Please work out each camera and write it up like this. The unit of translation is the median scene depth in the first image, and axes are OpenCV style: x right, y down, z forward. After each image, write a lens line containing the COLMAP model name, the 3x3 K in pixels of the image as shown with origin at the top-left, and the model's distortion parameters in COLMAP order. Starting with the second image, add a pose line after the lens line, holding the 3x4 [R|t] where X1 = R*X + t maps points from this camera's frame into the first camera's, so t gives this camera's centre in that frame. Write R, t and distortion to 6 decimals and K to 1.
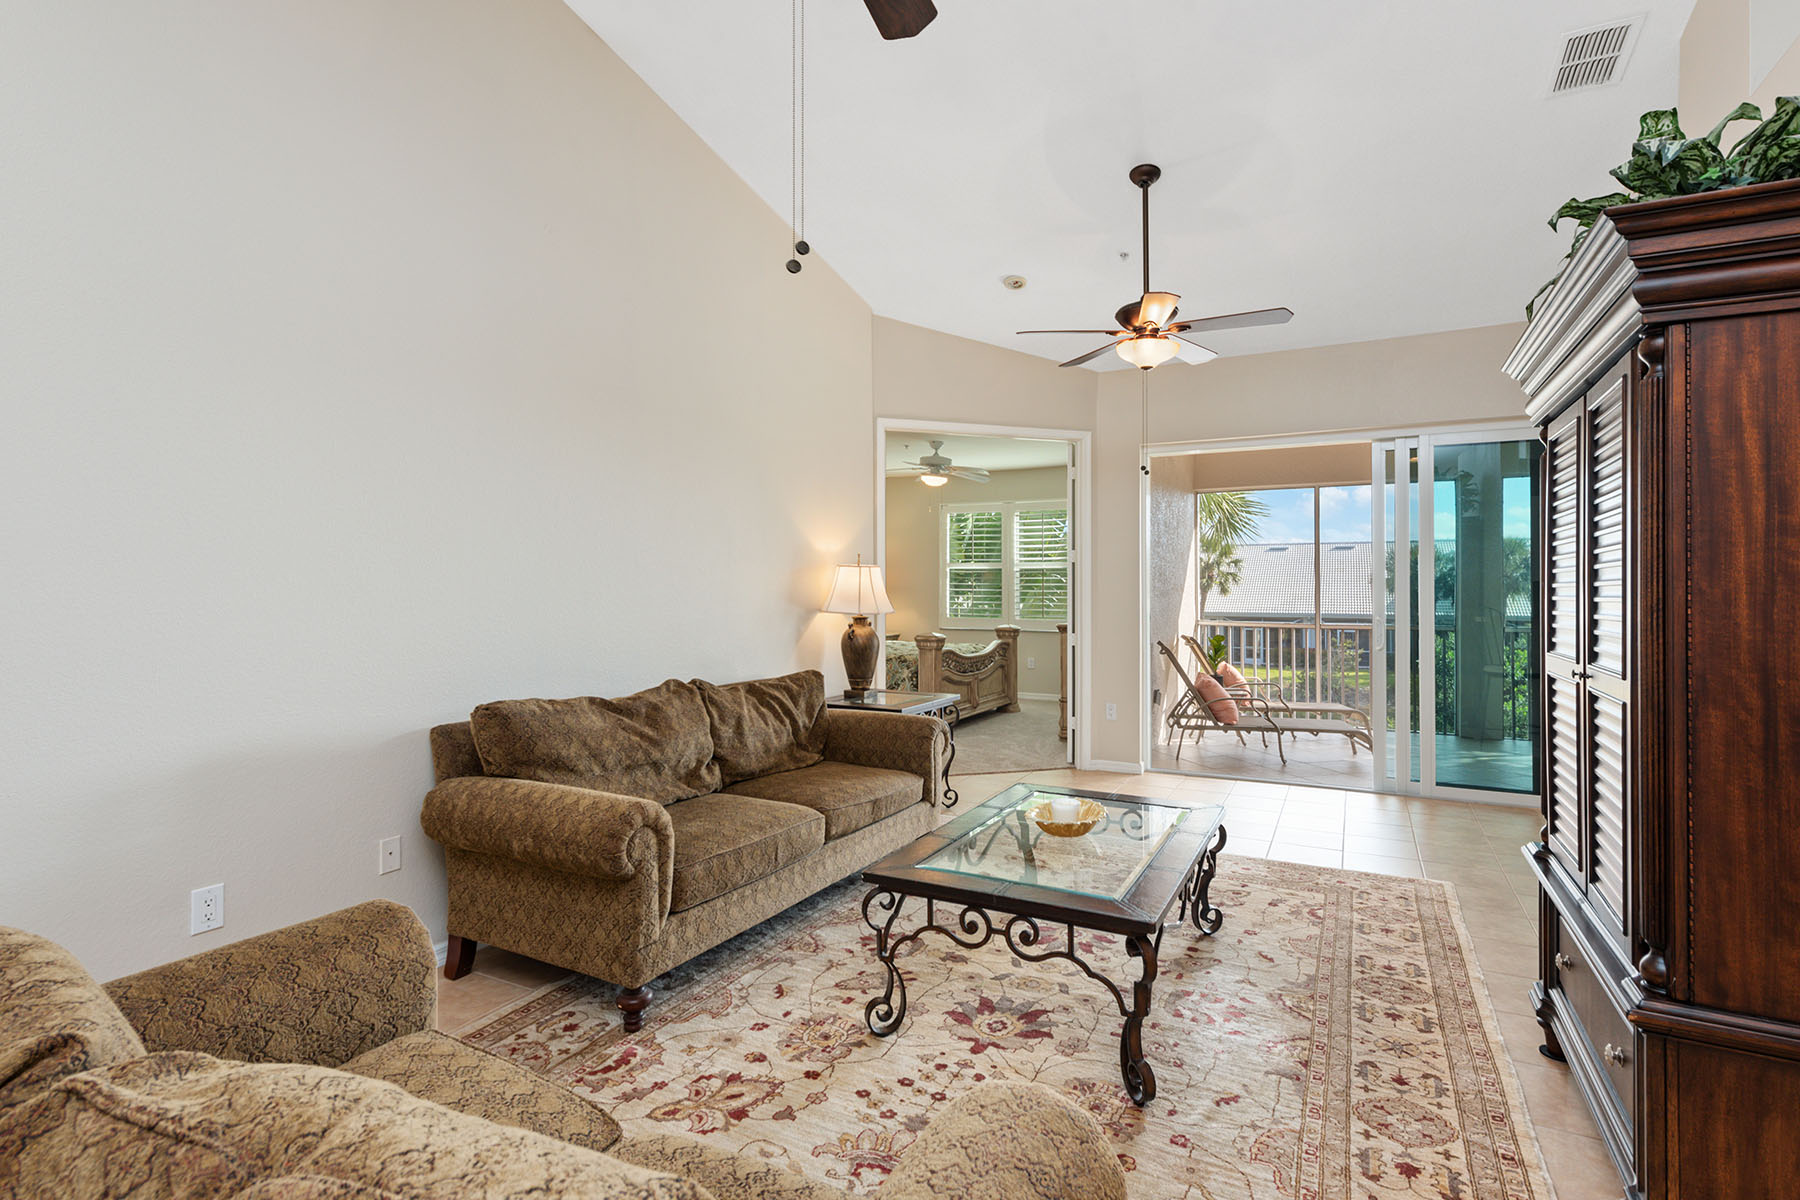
lens RADIAL K [[866.2, 0, 899.5], [0, 866.2, 585.3], [0, 0, 1]] dist [-0.000921, -0.000689]
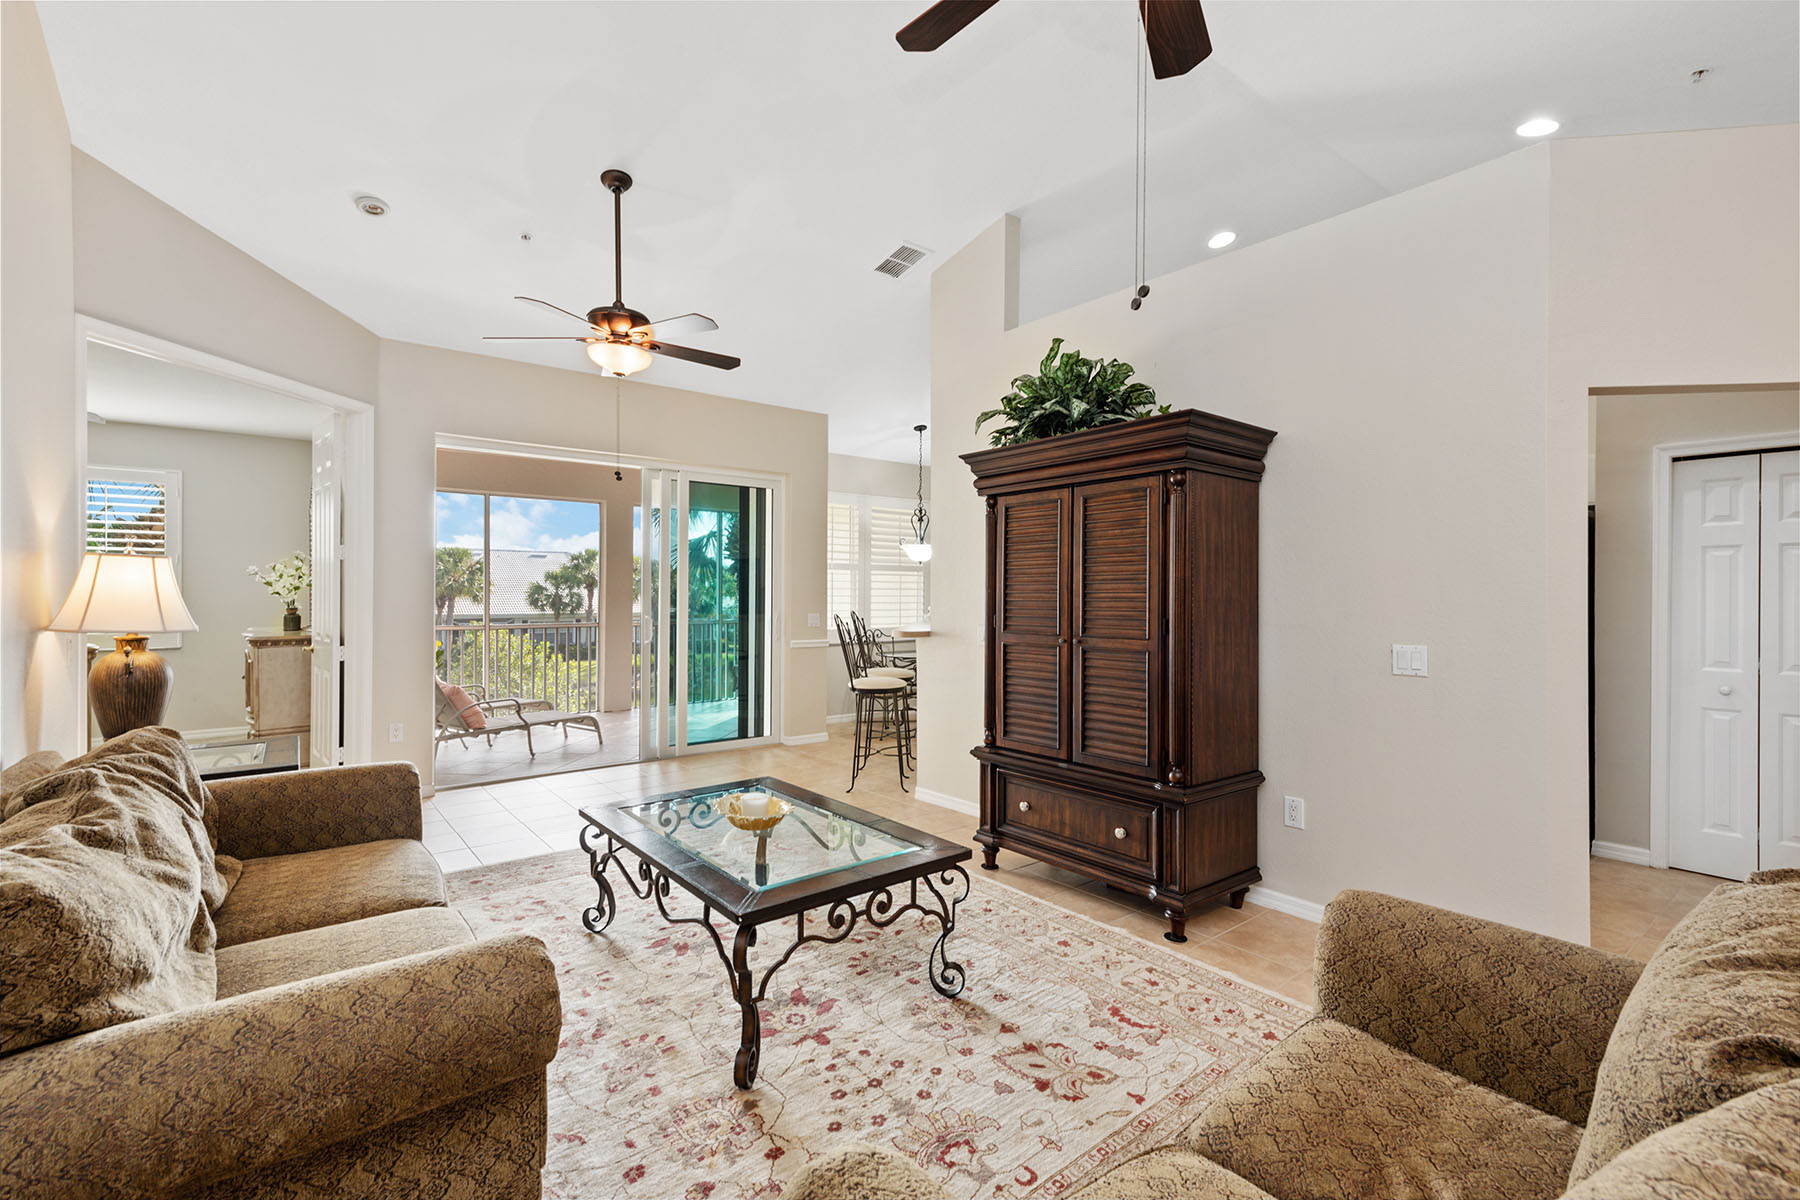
lens RADIAL K [[797.8, 0, 902.6], [0, 797.8, 605.0], [0, 0, 1]] dist [0.001526, 0.000018]
pose [[0.388718, -0.010966, 0.921292, -0.763211], [-0.008292, 0.999847, 0.015400, 0.001211], [-0.921320, -0.013626, 0.388567, 0.563090]]
